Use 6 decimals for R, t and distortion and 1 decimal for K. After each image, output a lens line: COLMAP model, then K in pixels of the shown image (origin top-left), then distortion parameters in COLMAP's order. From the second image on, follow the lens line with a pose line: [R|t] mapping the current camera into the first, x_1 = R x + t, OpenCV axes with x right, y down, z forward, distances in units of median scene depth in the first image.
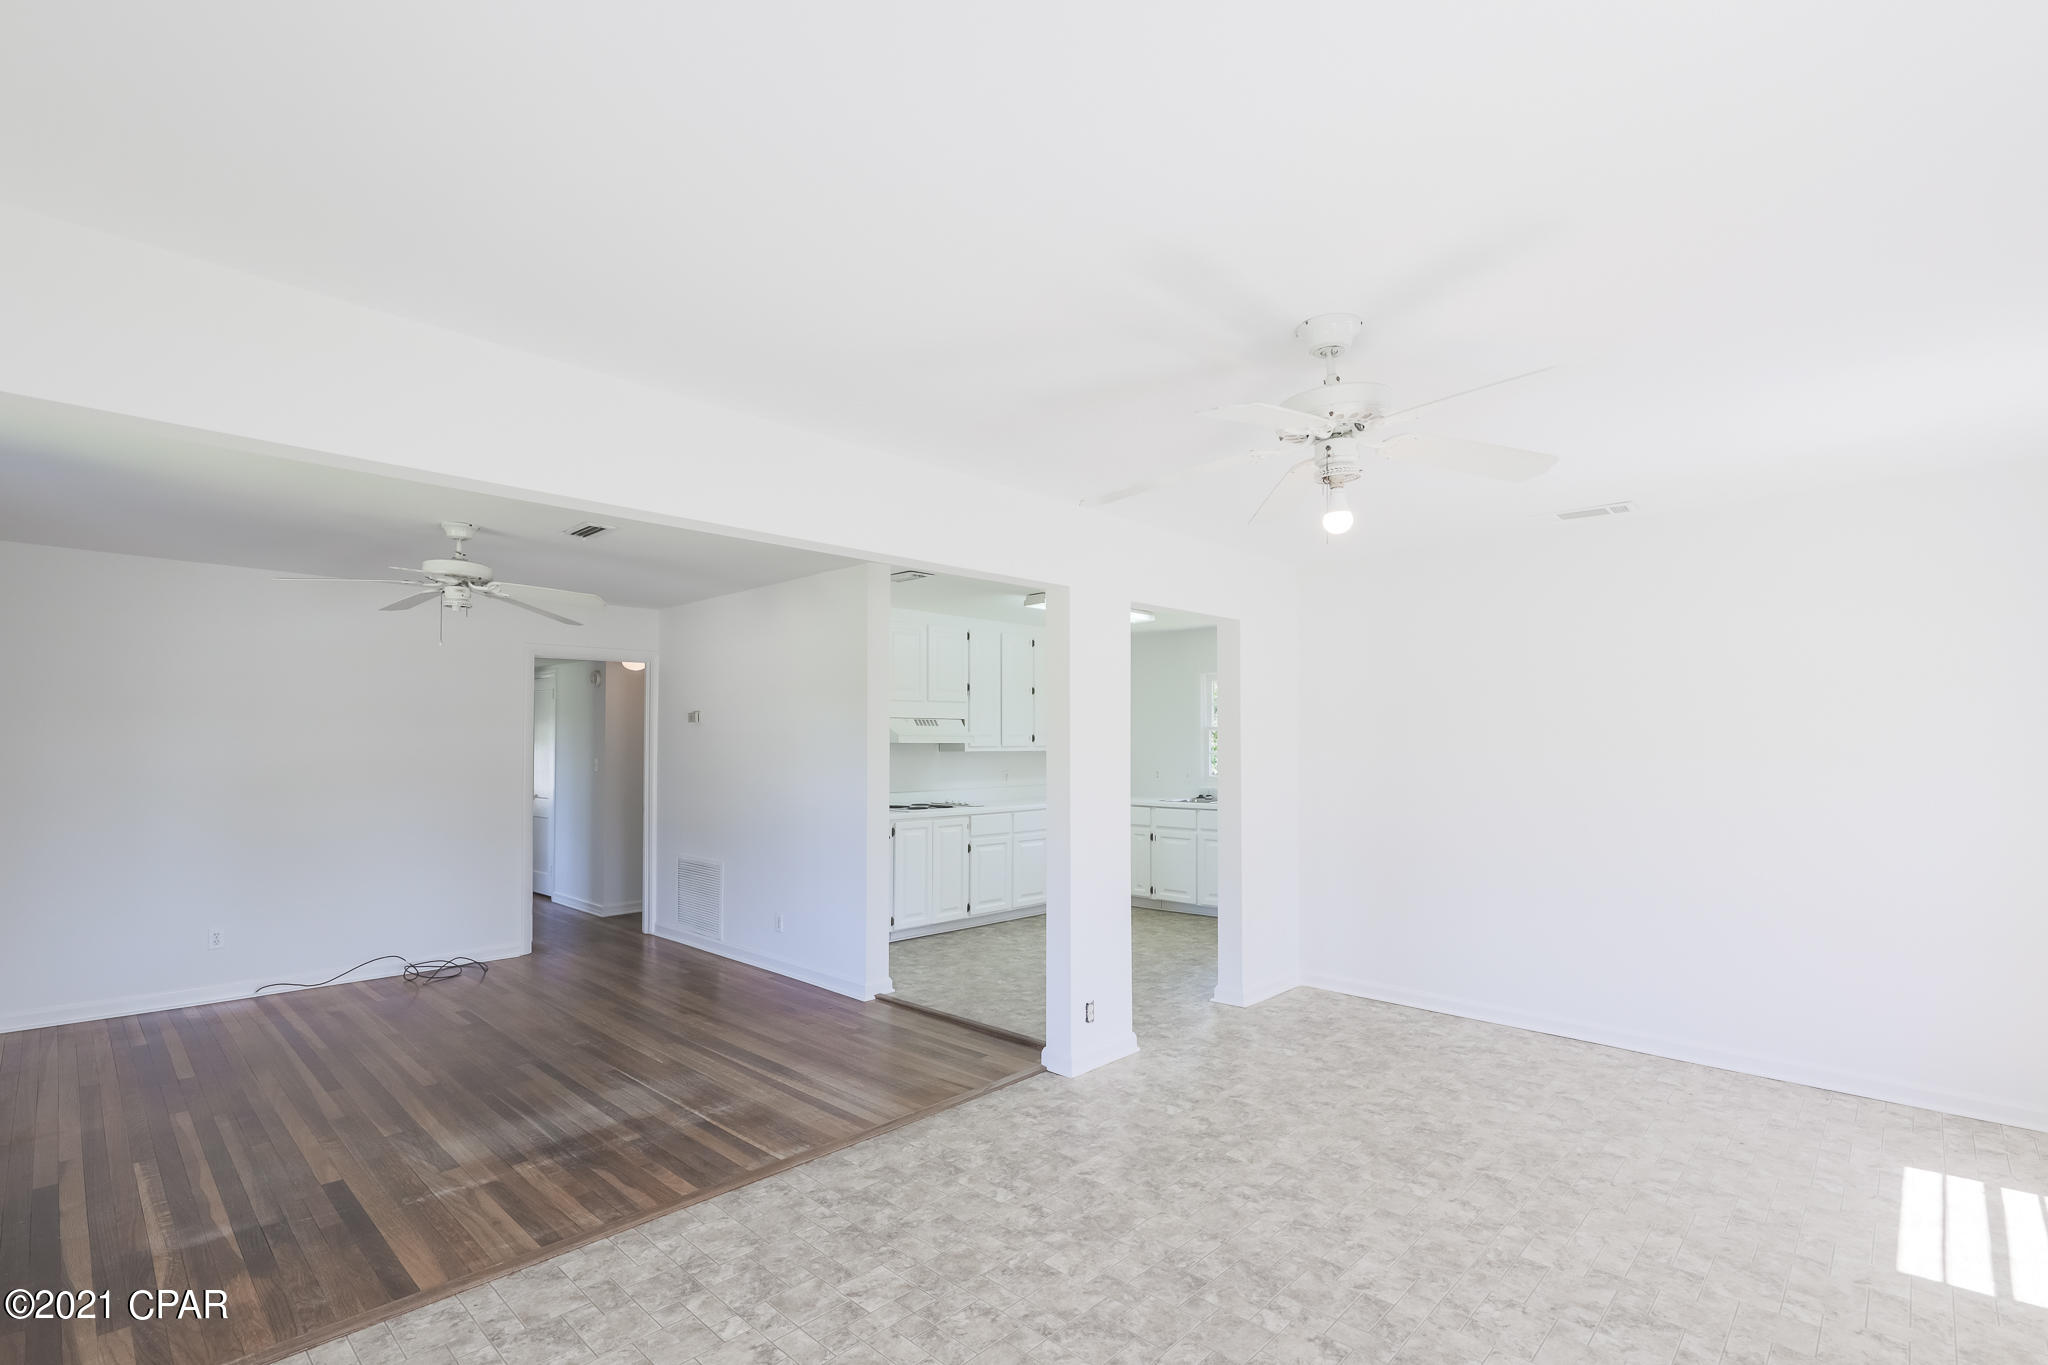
lens RADIAL K [[949.6, 0, 1016.2], [0, 949.6, 719.4], [0, 0, 1]] dist [-0.000188, 0.000214]
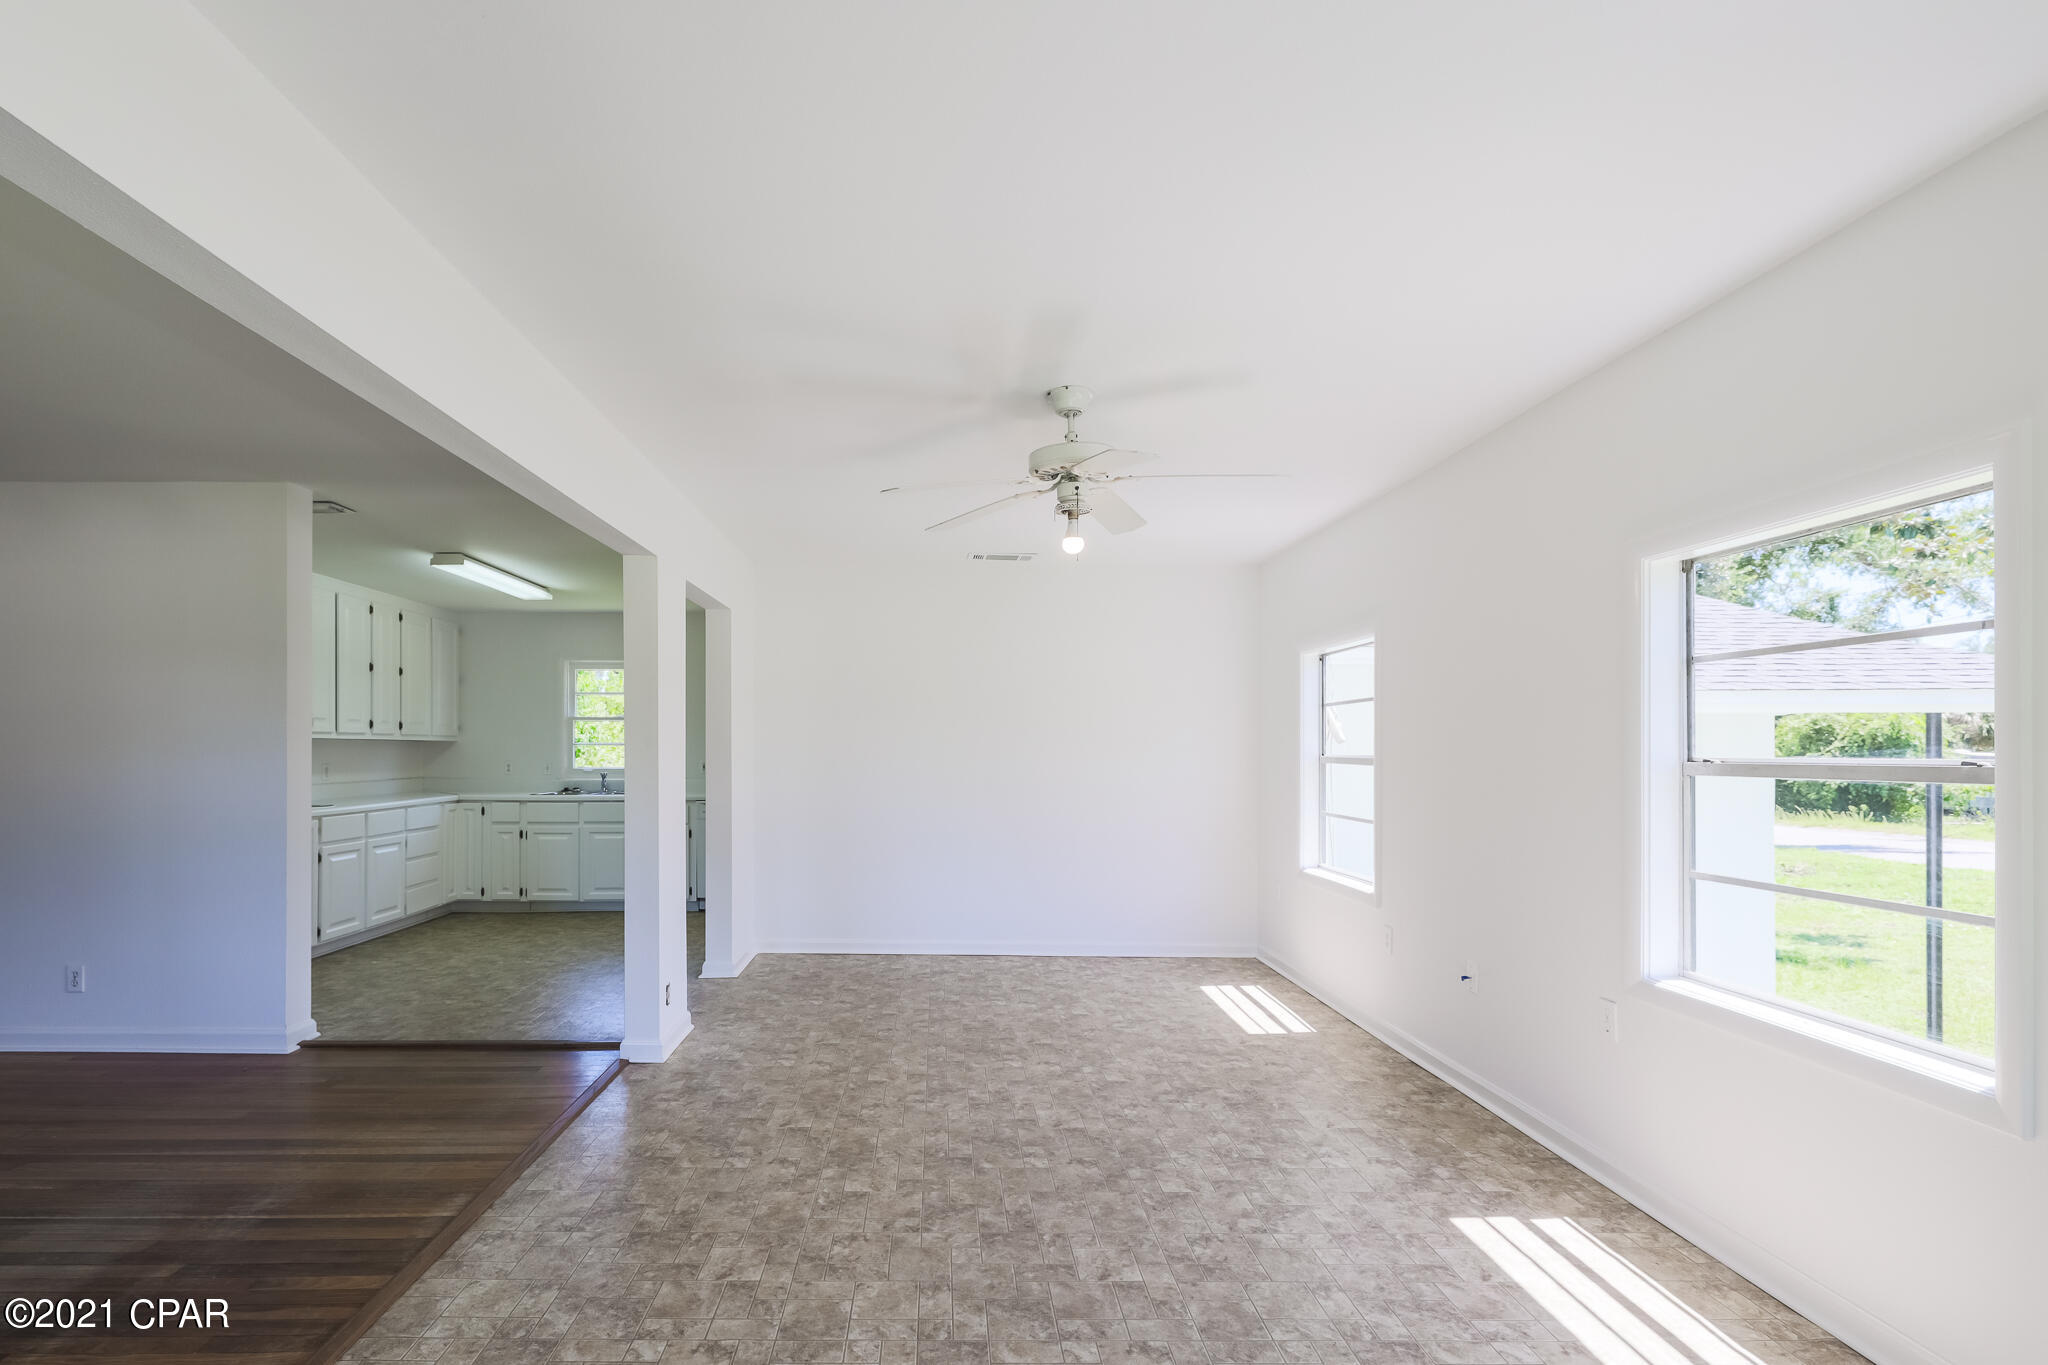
lens RADIAL K [[951.9, 0, 953.4], [0, 951.9, 744.7], [0, 0, 1]] dist [-0.001486, -0.000291]
pose [[0.712702, 0.007876, 0.701423, -0.488323], [-0.022933, 0.999664, 0.012077, 0.038595], [-0.701092, -0.024693, 0.712643, 0.120859]]
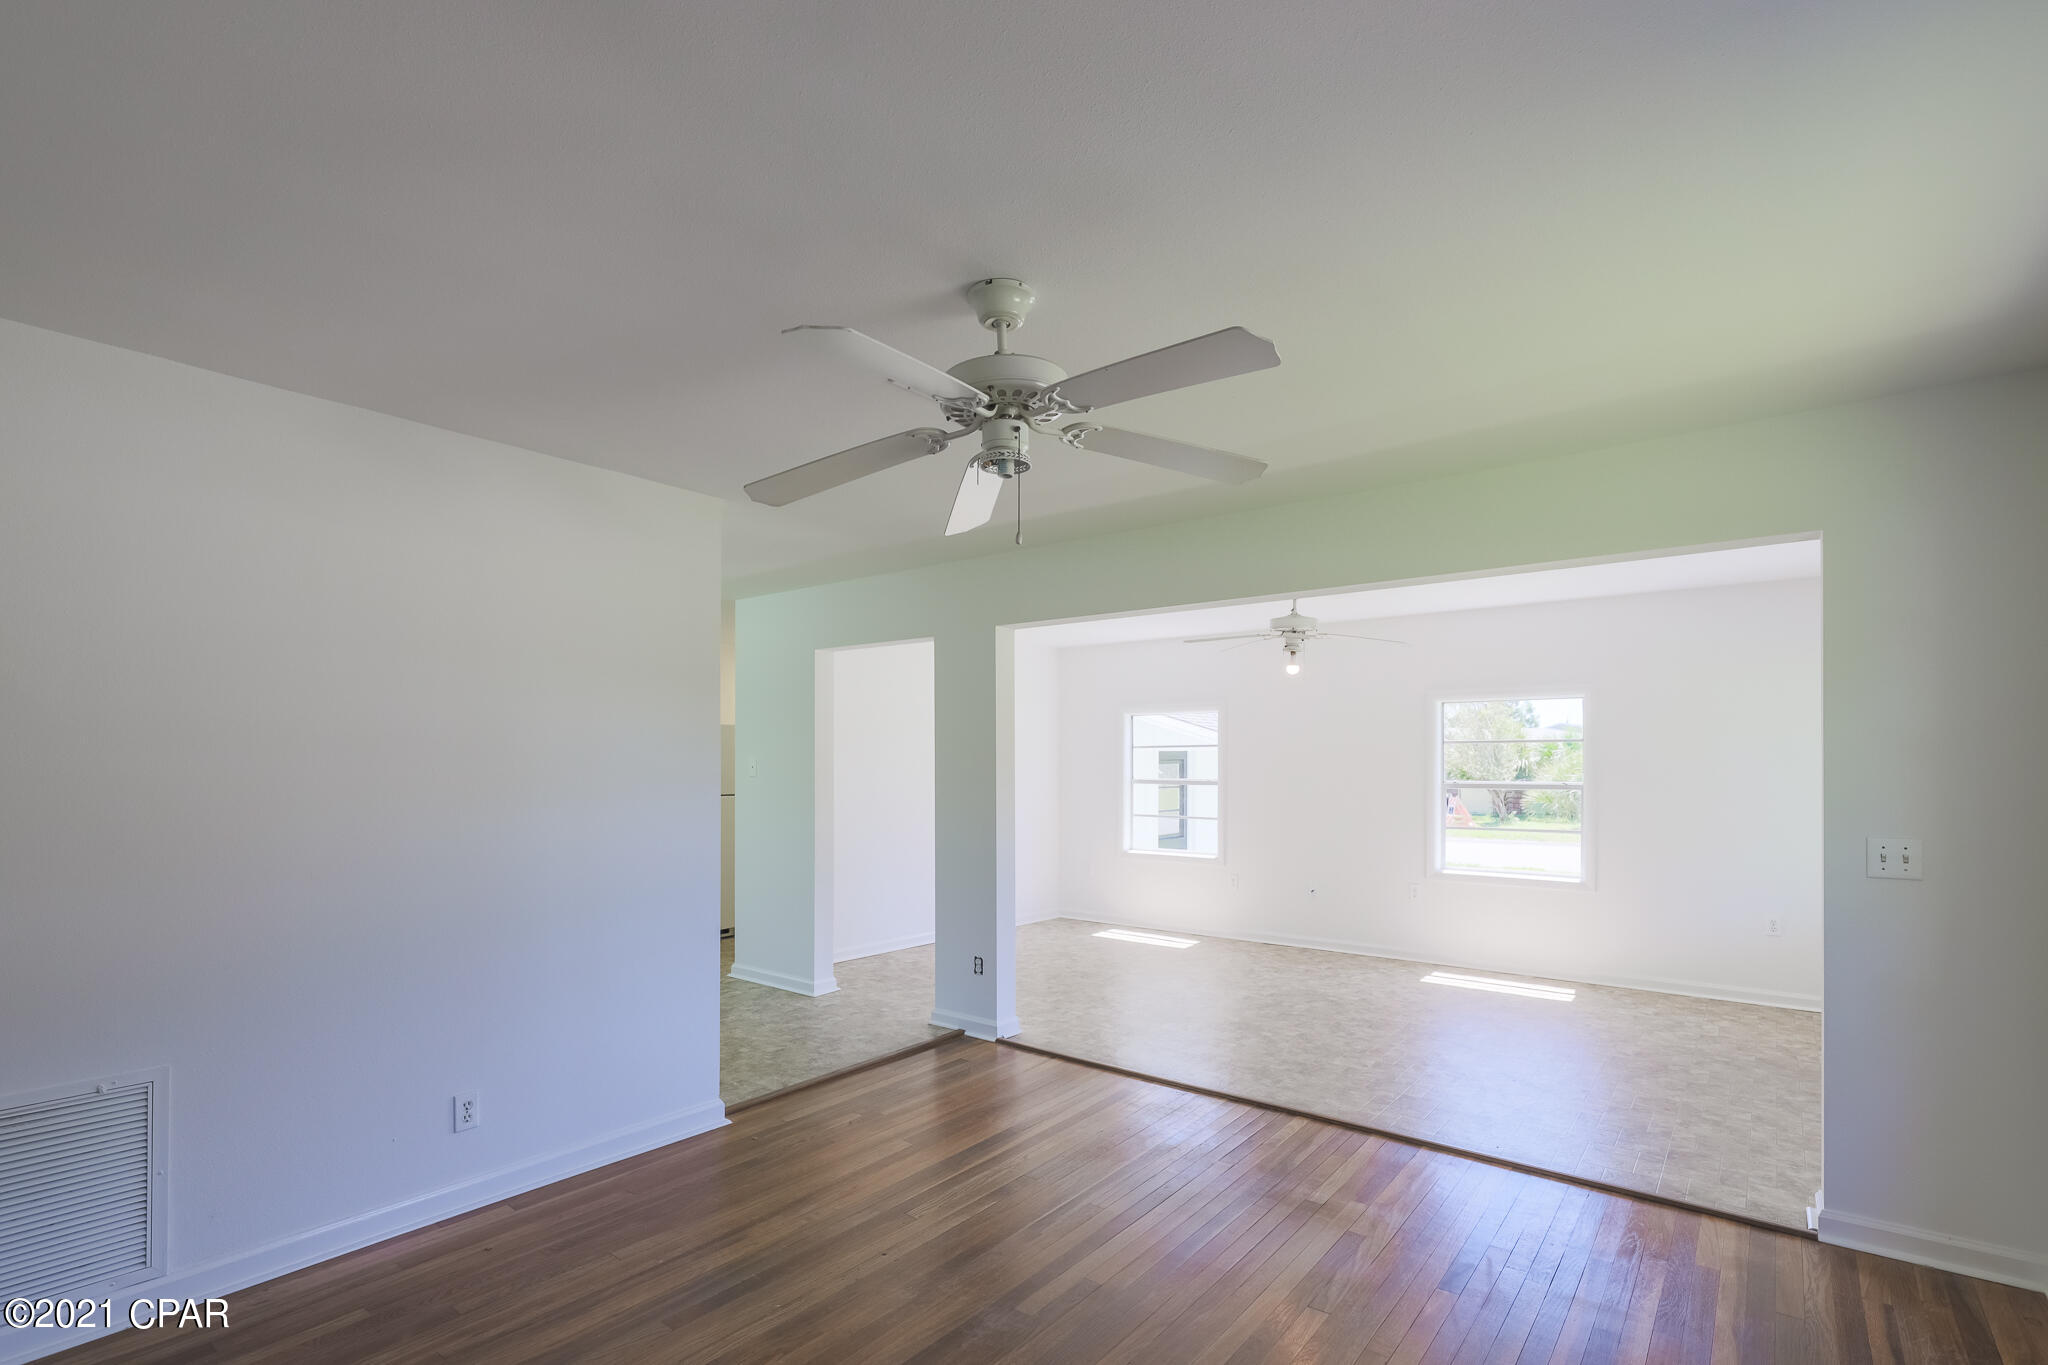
lens RADIAL K [[944.4, 0, 1024.7], [0, 944.4, 759.7], [0, 0, 1]] dist [-0.001121, -0.000093]
pose [[-0.104865, 0.004805, 0.994475, -1.359072], [-0.028320, 0.999568, -0.007816, 0.039273], [-0.994083, -0.028983, -0.104684, 1.327197]]
